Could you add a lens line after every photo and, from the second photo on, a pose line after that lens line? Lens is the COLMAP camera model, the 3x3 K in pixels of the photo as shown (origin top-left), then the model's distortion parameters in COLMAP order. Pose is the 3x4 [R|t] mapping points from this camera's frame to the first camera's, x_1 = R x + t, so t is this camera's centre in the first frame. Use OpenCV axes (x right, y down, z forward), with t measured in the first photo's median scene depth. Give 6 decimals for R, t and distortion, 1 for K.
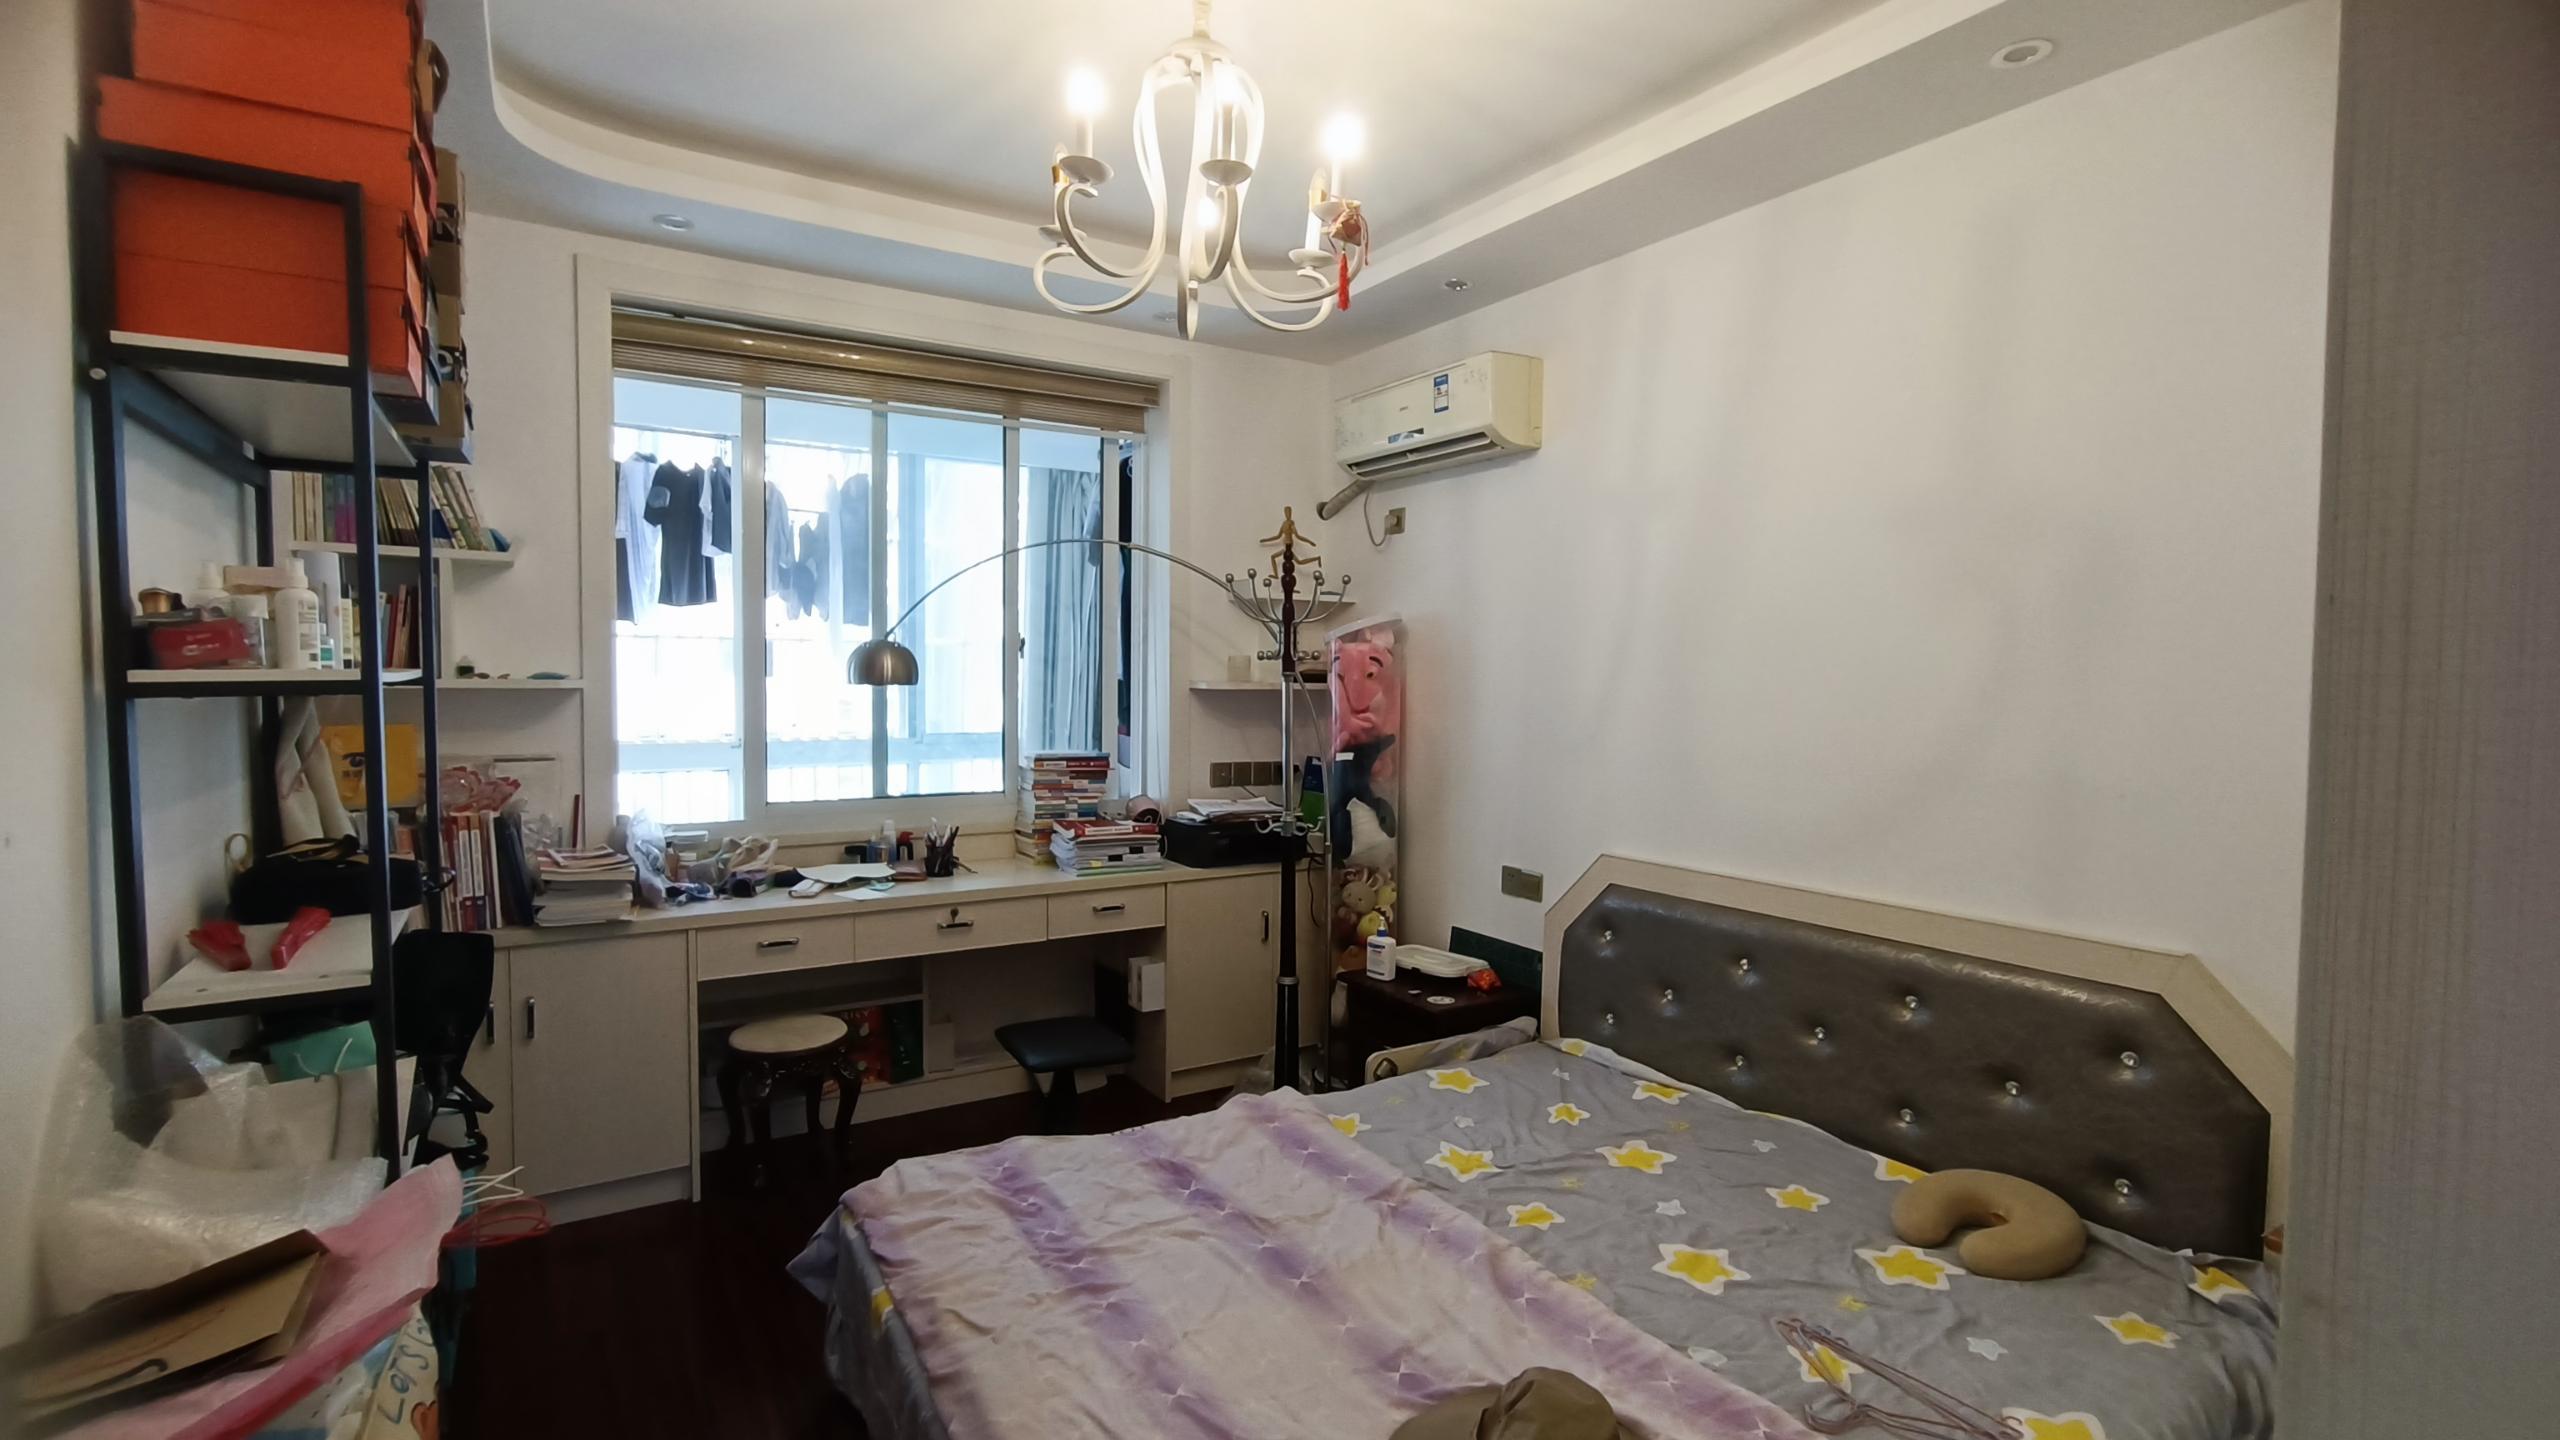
lens RADIAL K [[1161.0, 0, 1283.3], [0, 1161.0, 727.5], [0, 0, 1]] dist [-0.002383, -0.000302]
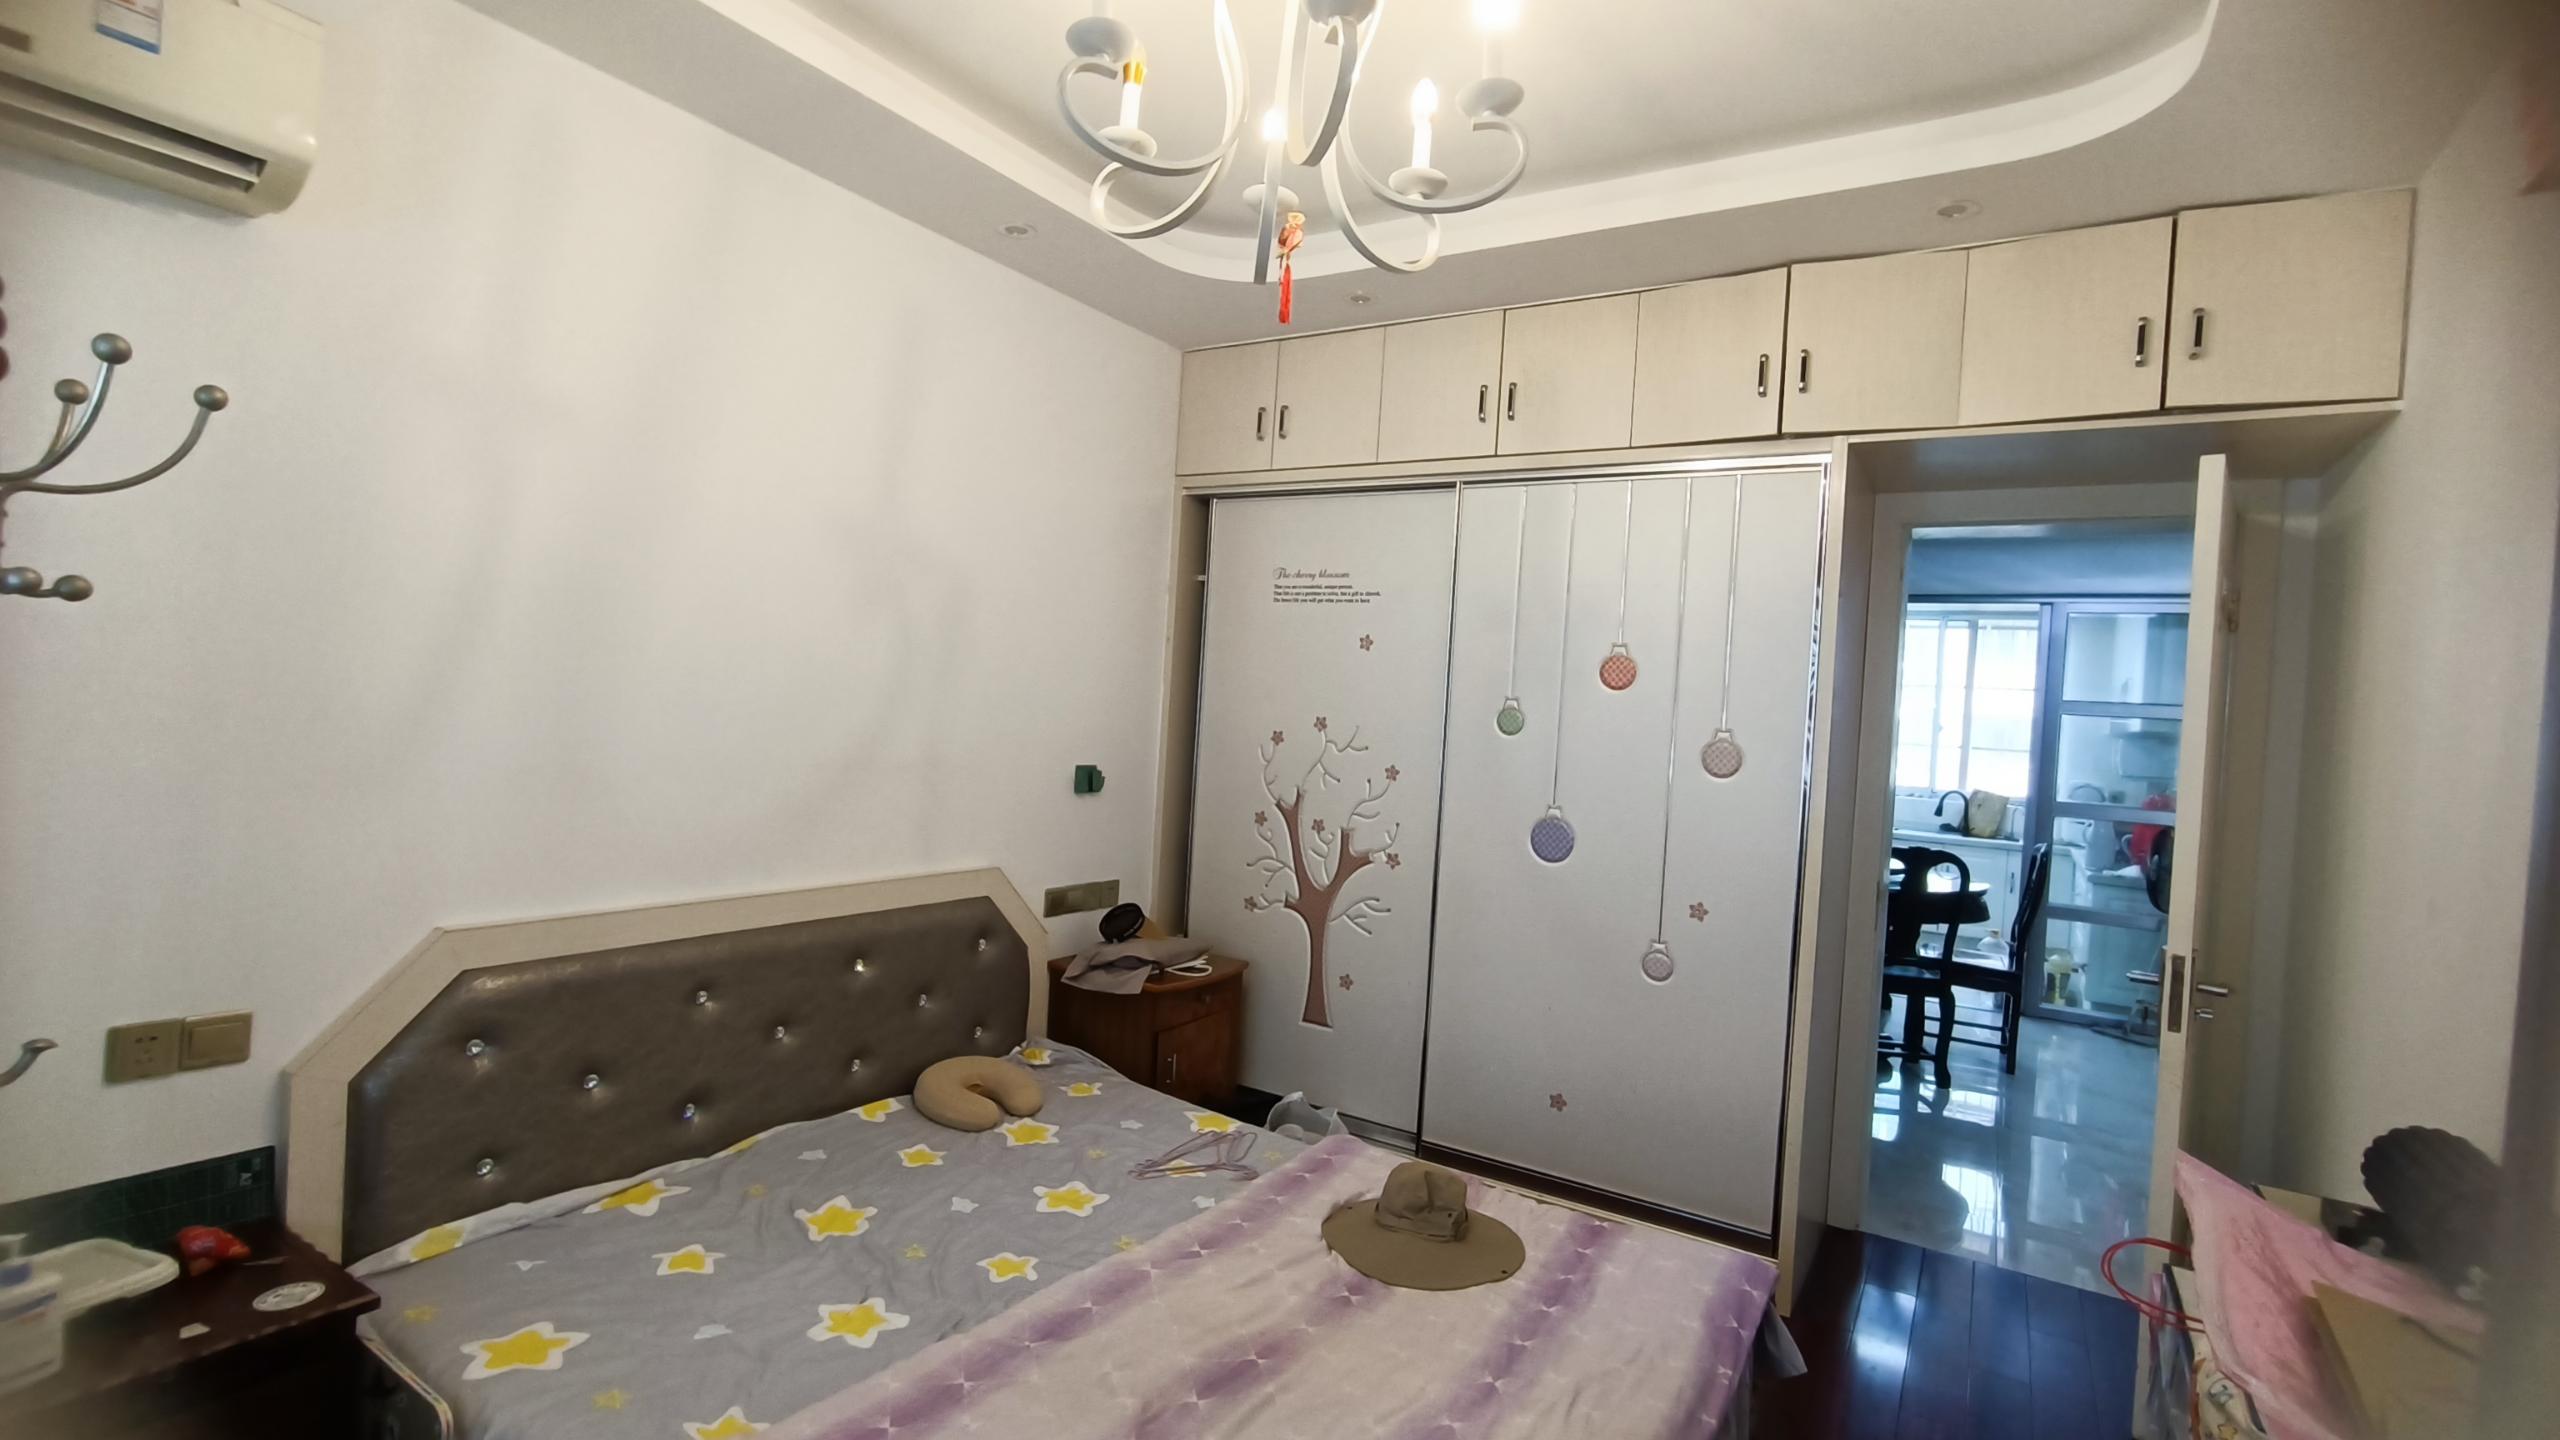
lens RADIAL K [[1161.0, 0, 1279.1], [0, 1161.0, 722.1], [0, 0, 1]] dist [-0.002383, -0.000302]
pose [[-0.417525, -0.048113, 0.907391, -0.661604], [-0.022212, 0.998839, 0.042742, -0.059444], [-0.908394, -0.002309, -0.418109, 1.121262]]
